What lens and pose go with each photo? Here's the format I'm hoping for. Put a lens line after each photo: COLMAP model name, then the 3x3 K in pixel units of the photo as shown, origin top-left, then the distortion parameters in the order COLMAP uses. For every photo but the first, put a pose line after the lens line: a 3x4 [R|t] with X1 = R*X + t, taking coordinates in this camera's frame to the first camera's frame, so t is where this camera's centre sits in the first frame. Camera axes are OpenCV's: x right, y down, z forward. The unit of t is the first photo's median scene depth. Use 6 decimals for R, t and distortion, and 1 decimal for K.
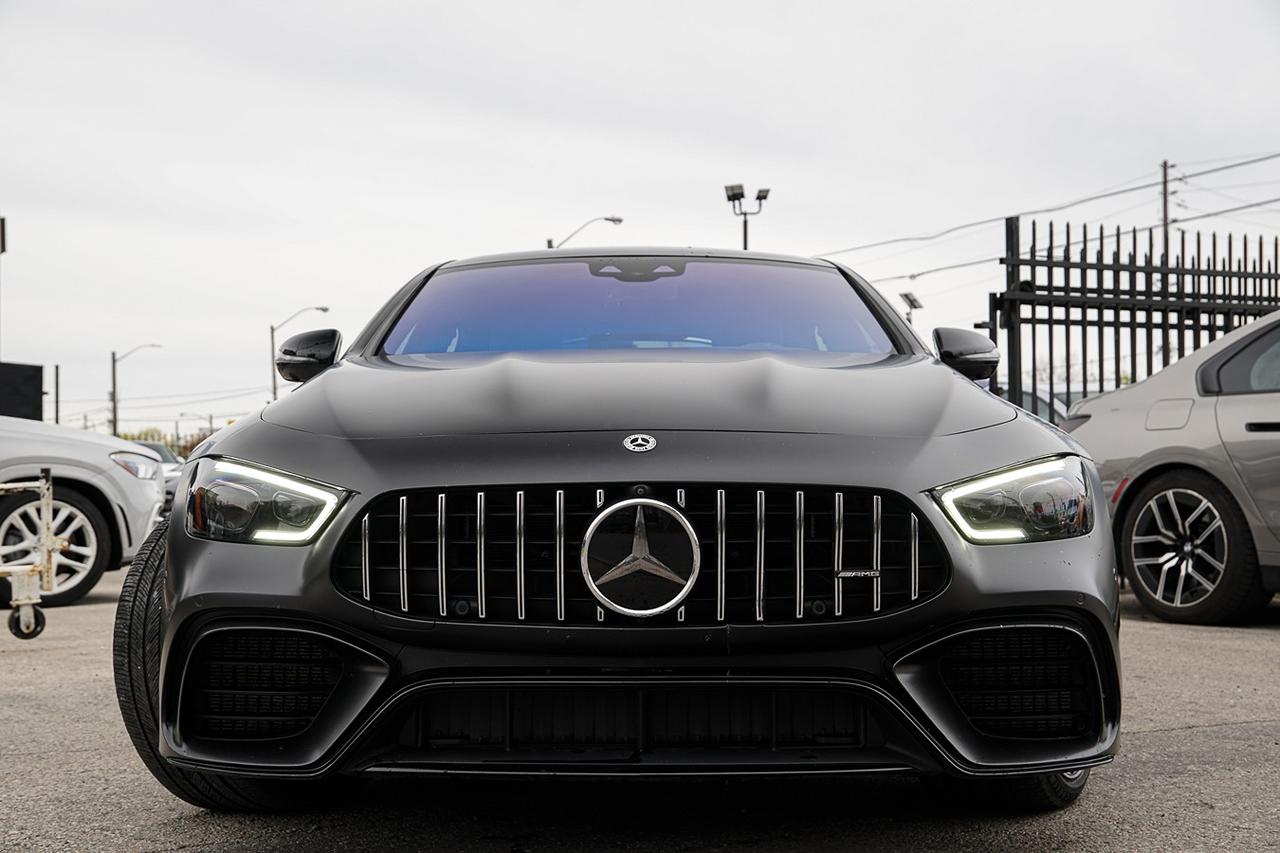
lens RADIAL K [[1725.8, 0, 631.7], [0, 1725.8, 438.2], [0, 0, 1]] dist [0.181089, 0.000000]
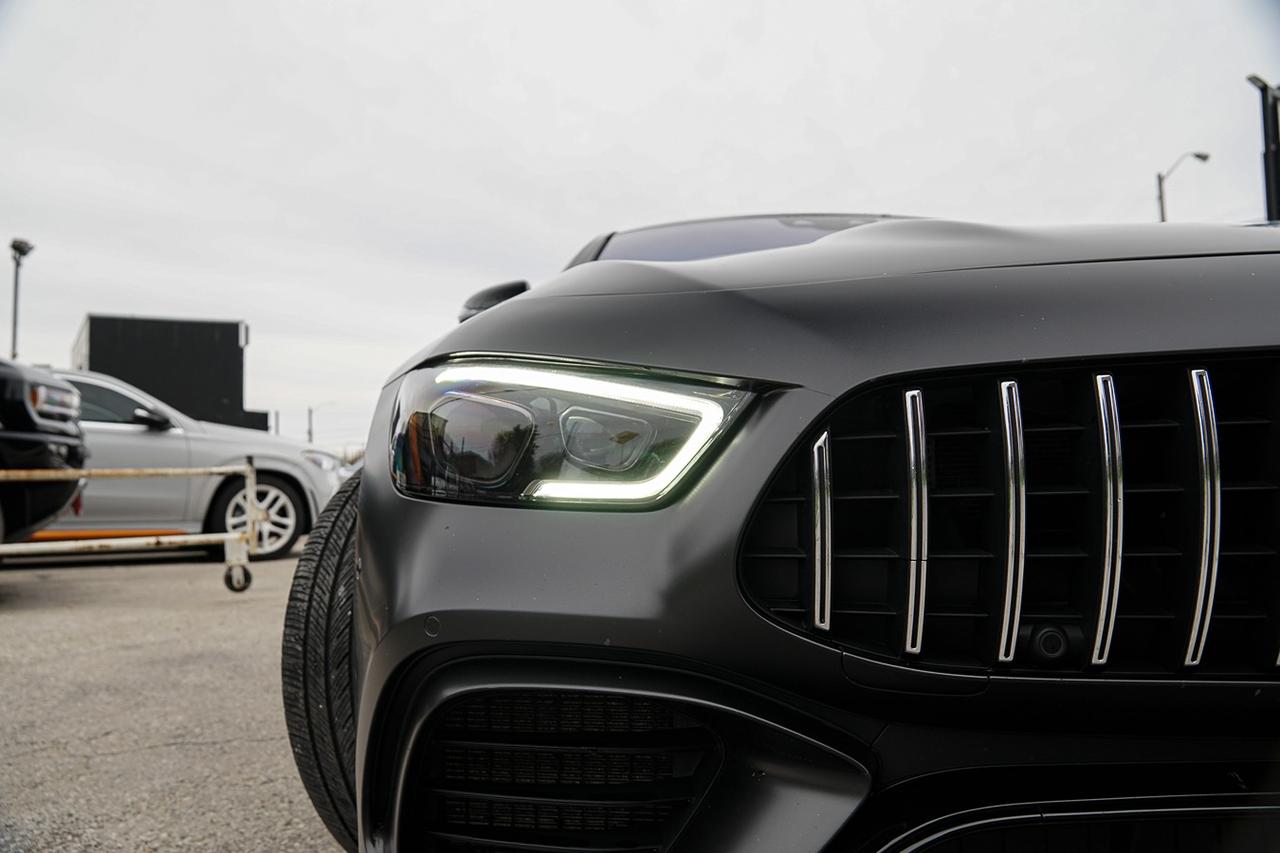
lens RADIAL K [[999.2, 0, 641.9], [0, 999.2, 423.1], [0, 0, 1]] dist [-0.104423, 0.023789]
pose [[0.999168, -0.016932, 0.037115, -0.174041], [0.017971, 0.999451, -0.027834, 0.039770], [-0.036623, 0.028478, 0.998923, 0.631690]]
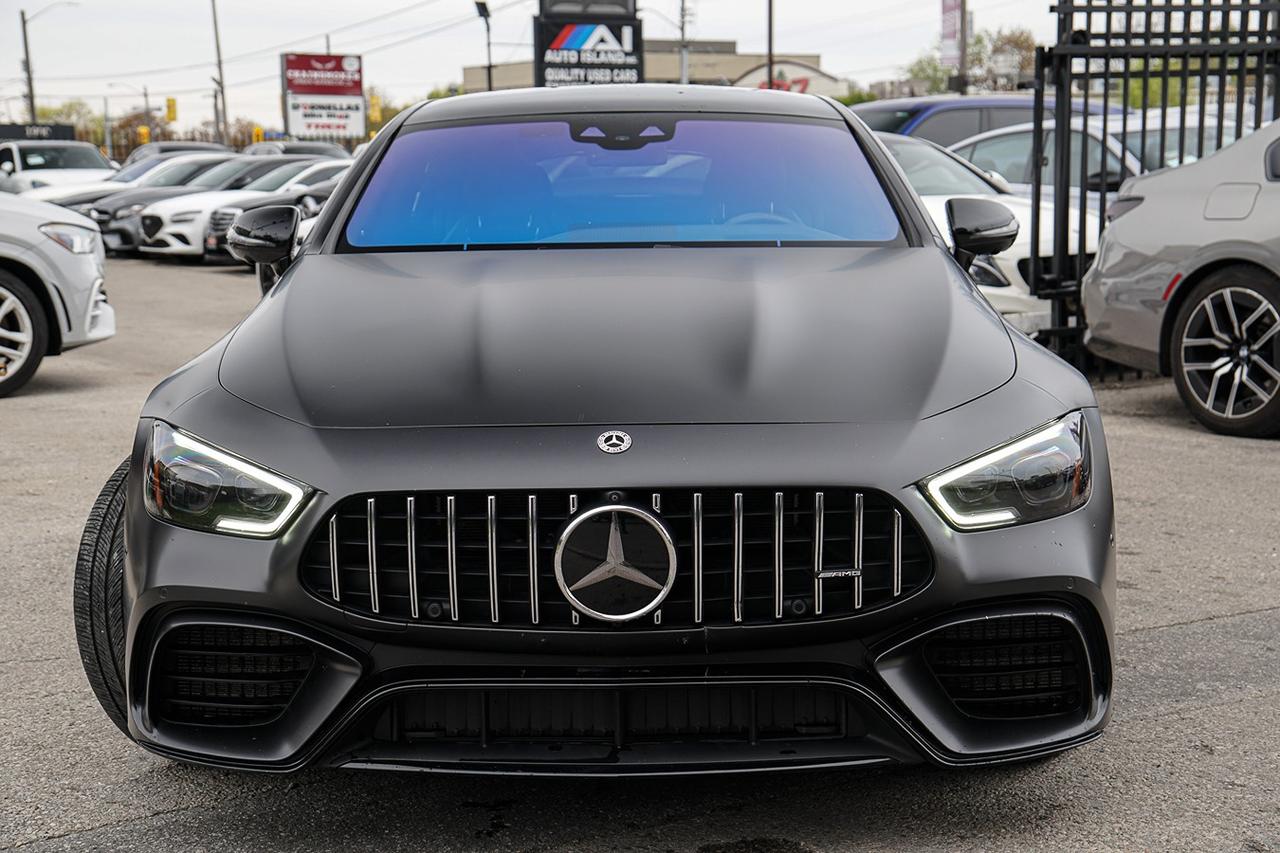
lens RADIAL K [[1974.3, 0, 634.1], [0, 1974.3, 429.7], [0, 0, 1]] dist [0.276648, 0.000000]
pose [[0.999951, -0.009050, -0.004006, 0.016994], [0.009564, 0.987747, 0.155771, -0.147297], [0.002547, -0.155801, 0.987785, -0.076937]]
